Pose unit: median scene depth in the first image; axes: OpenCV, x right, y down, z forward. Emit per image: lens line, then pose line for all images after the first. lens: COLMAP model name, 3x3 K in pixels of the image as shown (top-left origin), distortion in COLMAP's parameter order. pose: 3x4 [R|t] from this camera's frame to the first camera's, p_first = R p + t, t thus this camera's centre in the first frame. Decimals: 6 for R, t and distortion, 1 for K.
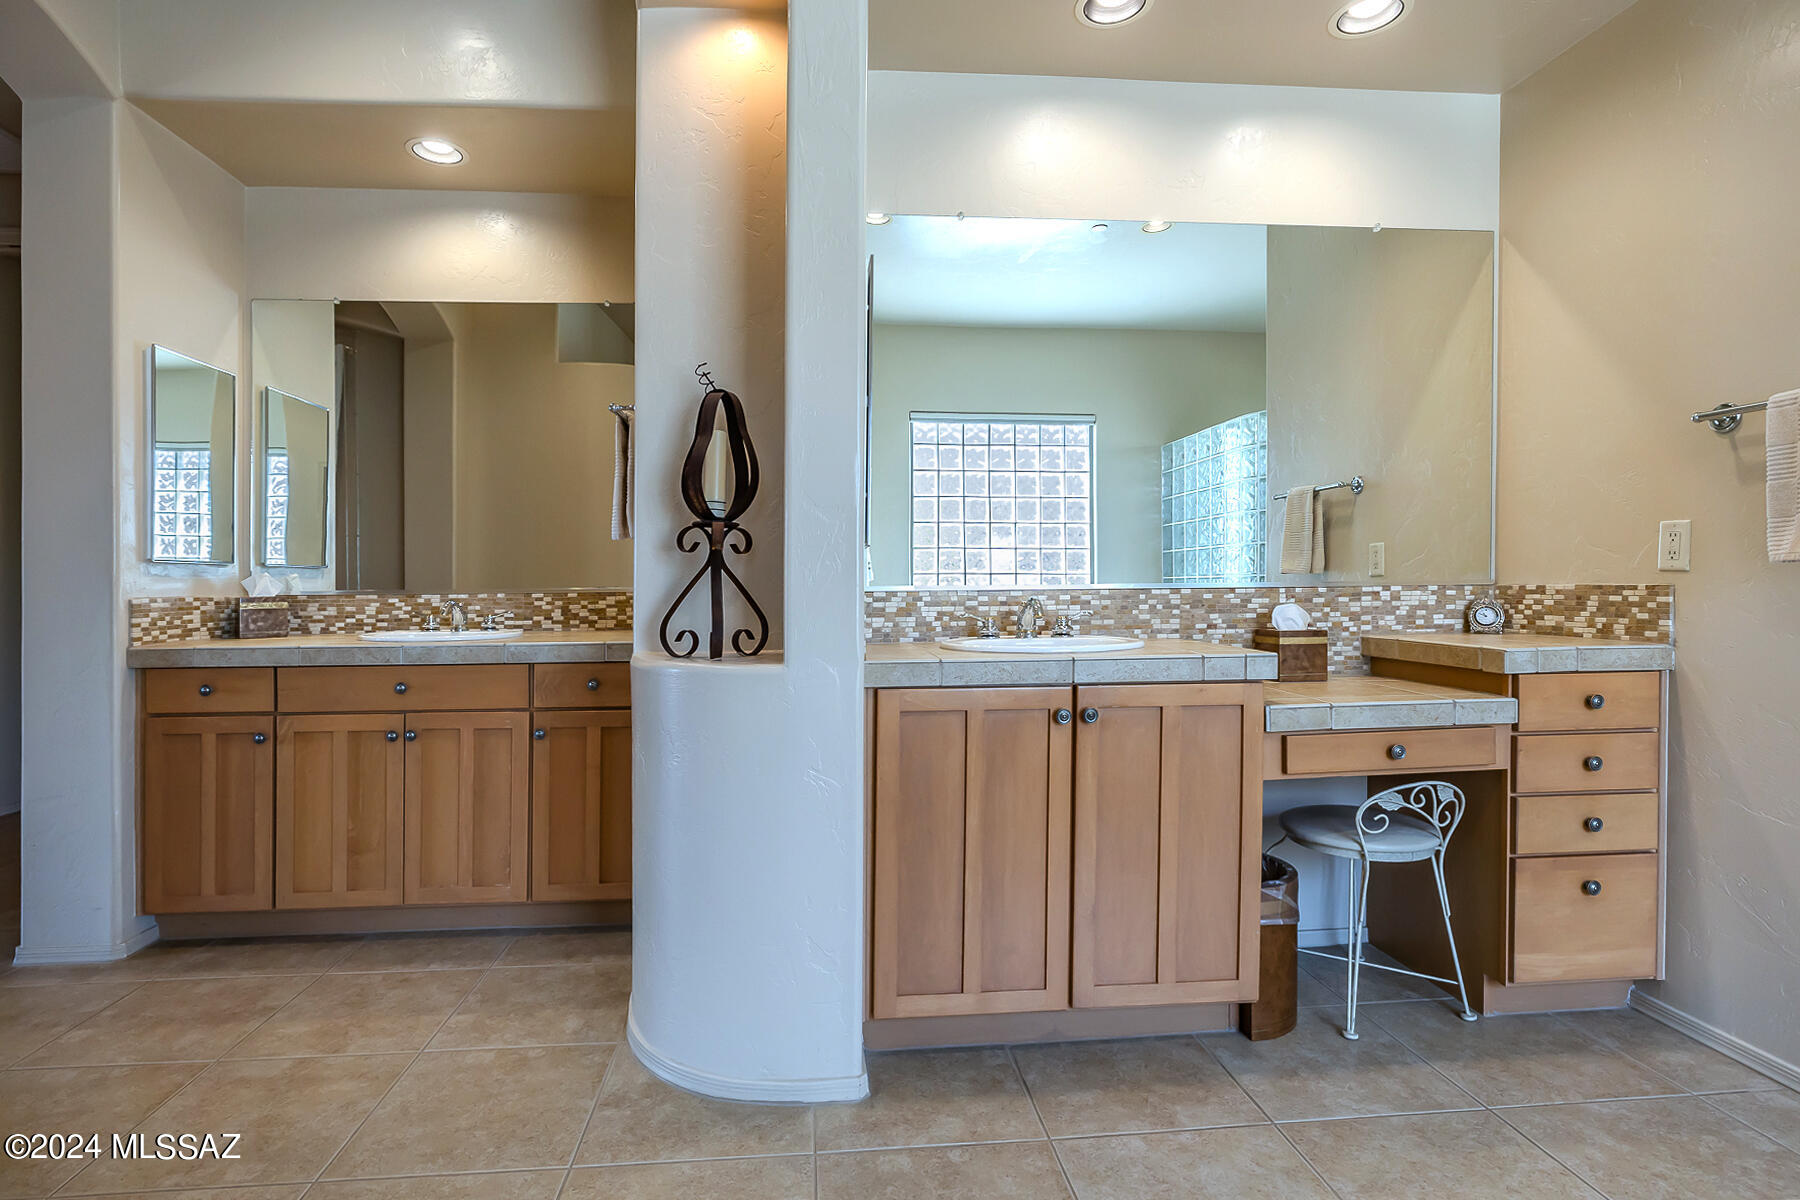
lens RADIAL K [[884.4, 0, 881.8], [0, 884.4, 604.7], [0, 0, 1]] dist [-0.005056, 0.000373]
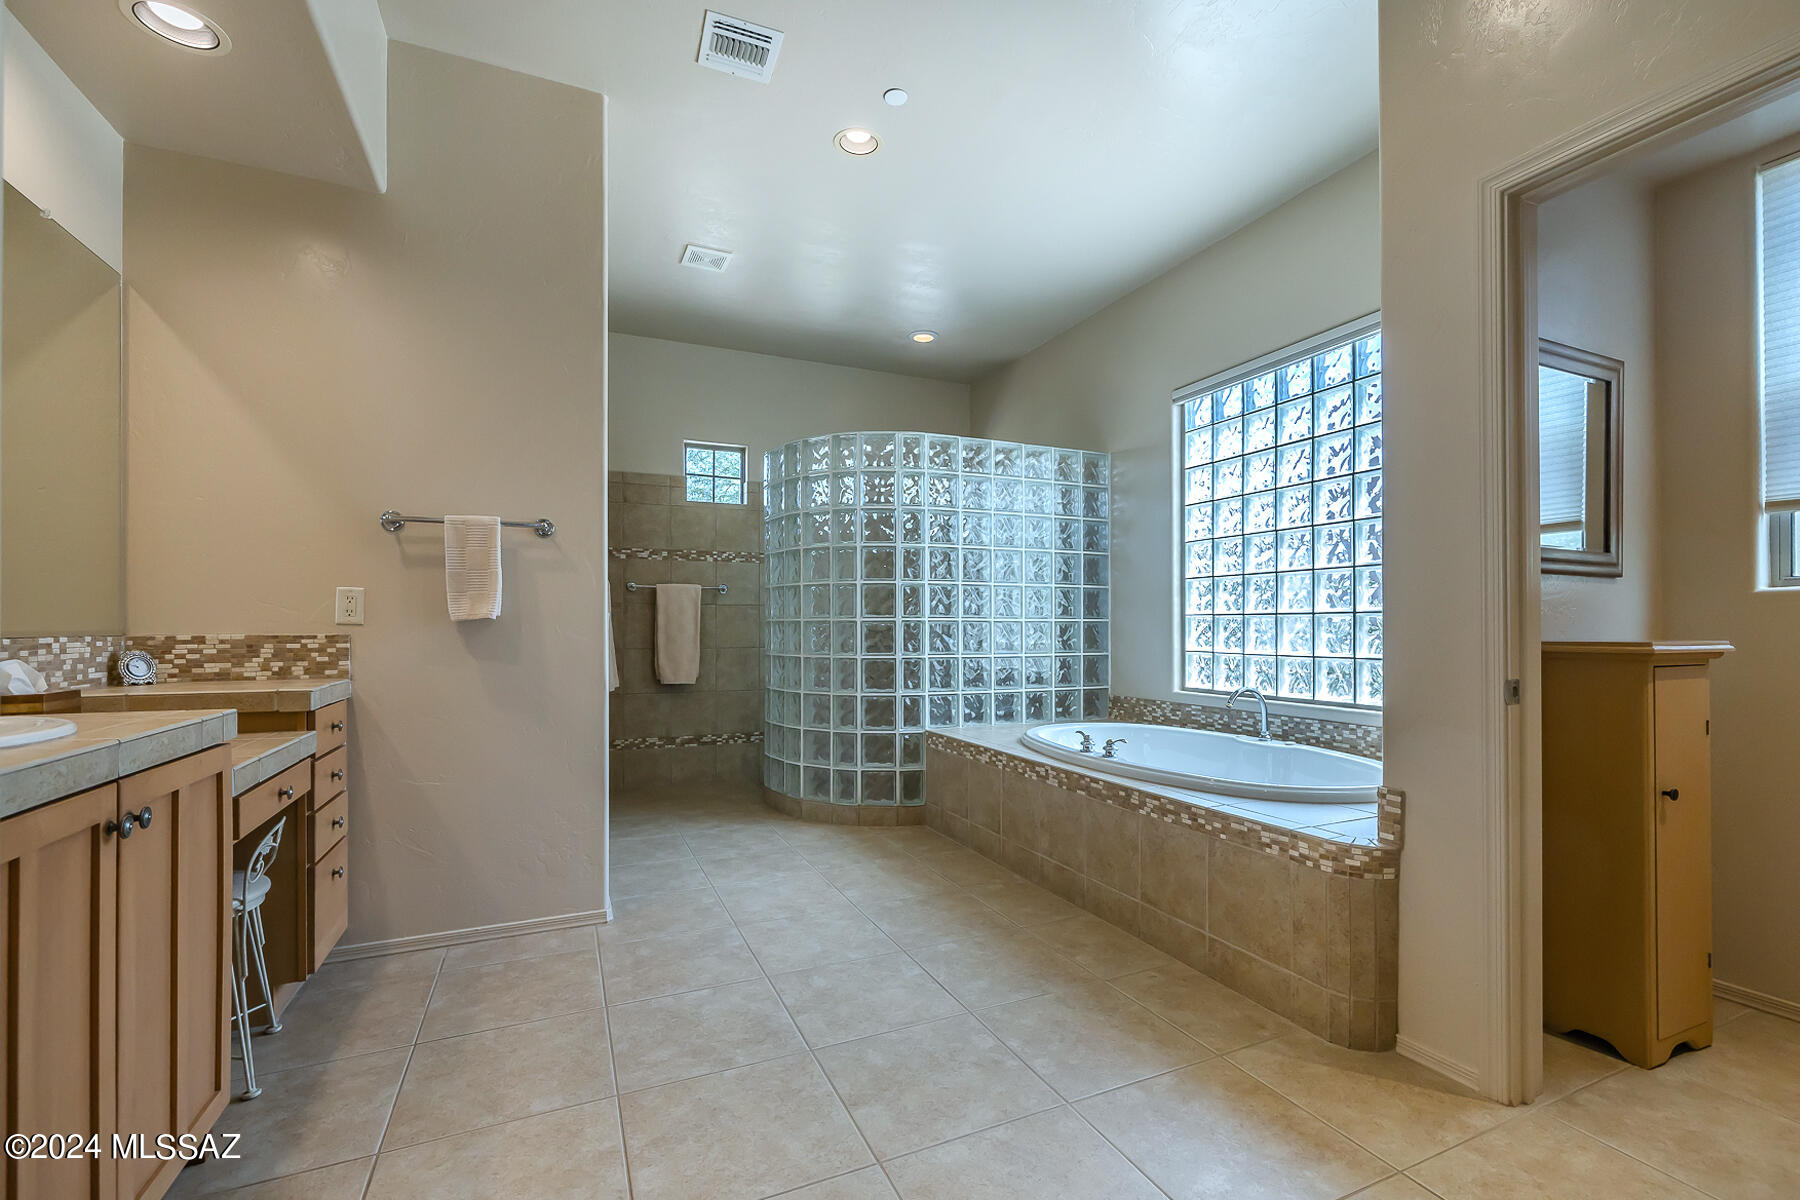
lens RADIAL K [[771.5, 0, 894.8], [0, 771.5, 654.2], [0, 0, 1]] dist [0.001979, 0.000927]
pose [[-0.315753, -0.022168, 0.948582, -0.491298], [0.025947, 0.999151, 0.031987, -0.008846], [-0.948486, 0.034712, -0.314910, 0.570204]]
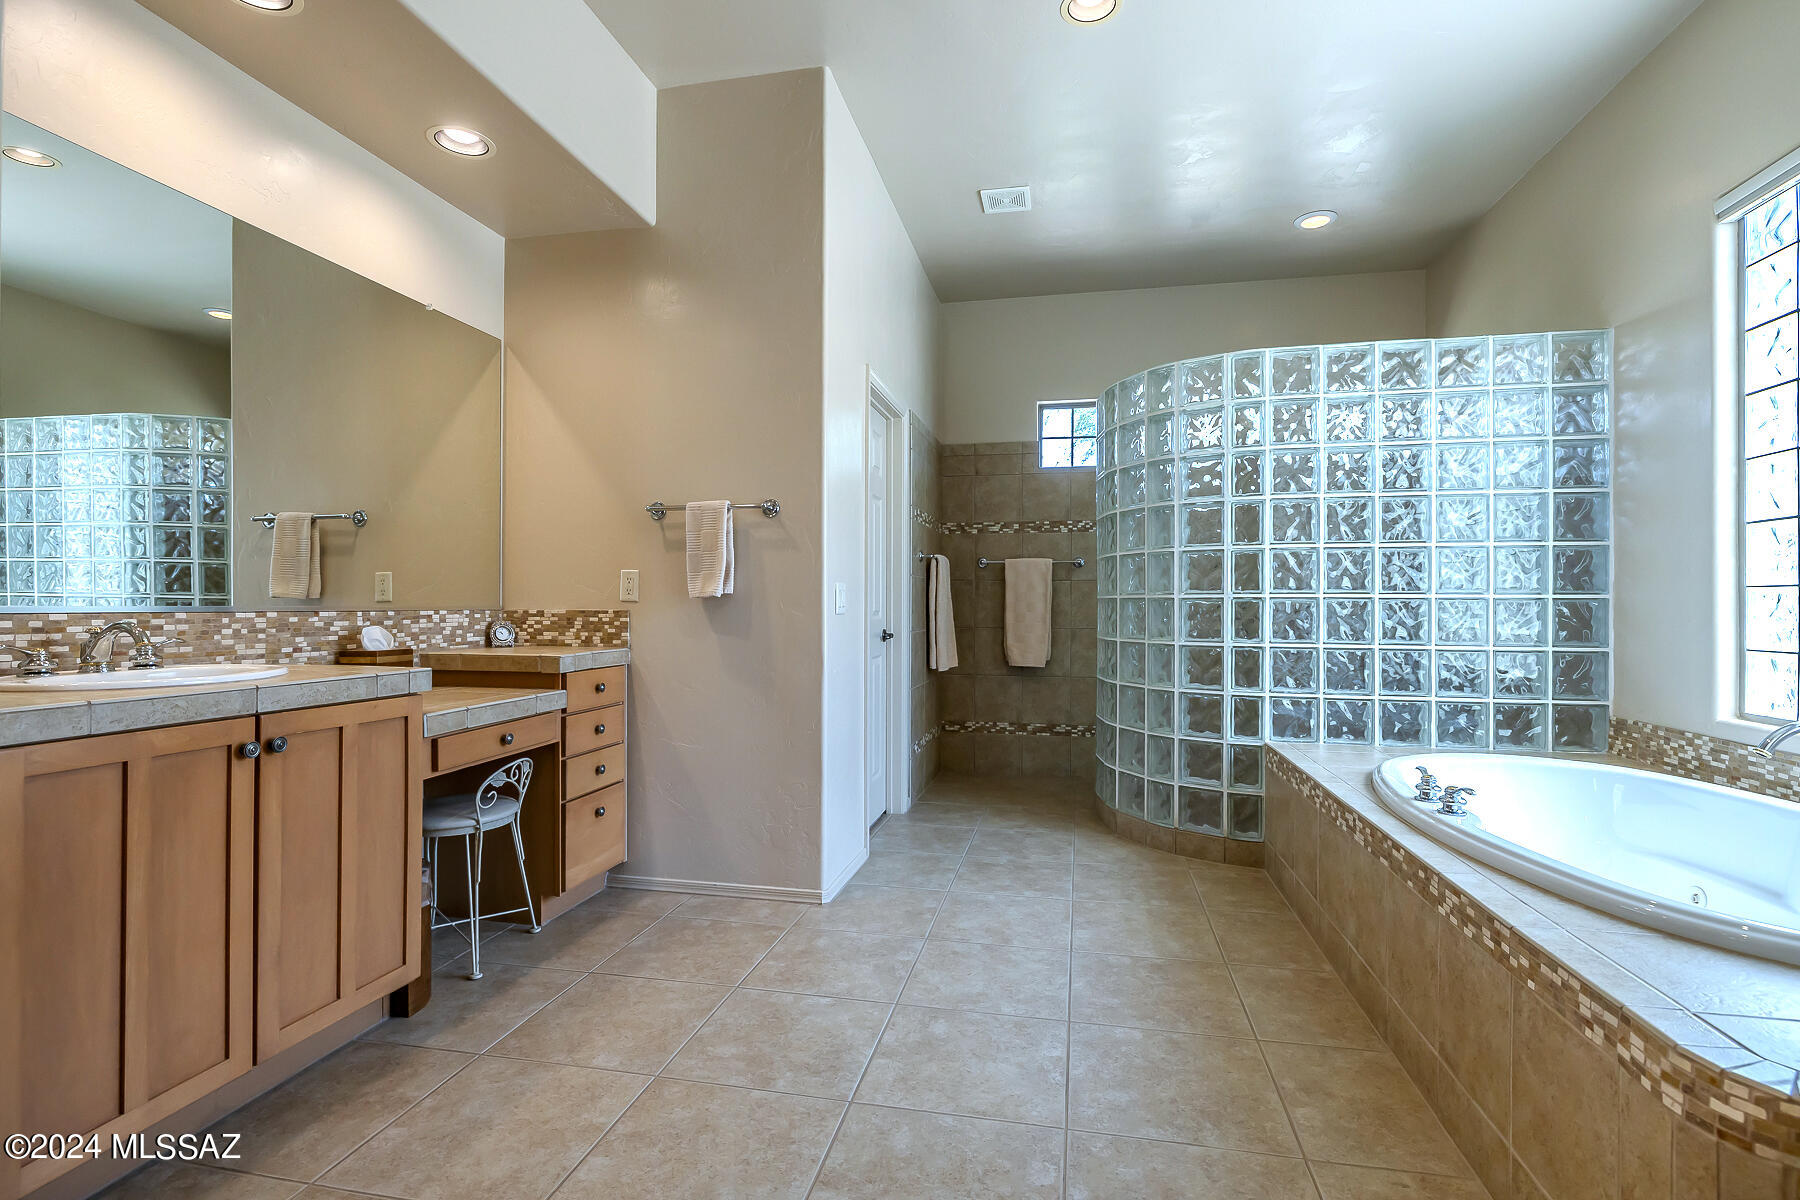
lens RADIAL K [[826.1, 0, 897.6], [0, 826.1, 629.8], [0, 0, 1]] dist [-0.005508, 0.002582]
pose [[0.298667, -0.017320, 0.954200, -0.373830], [0.015826, 0.999788, 0.013194, 0.000516], [-0.954226, 0.011161, 0.298877, 0.091783]]
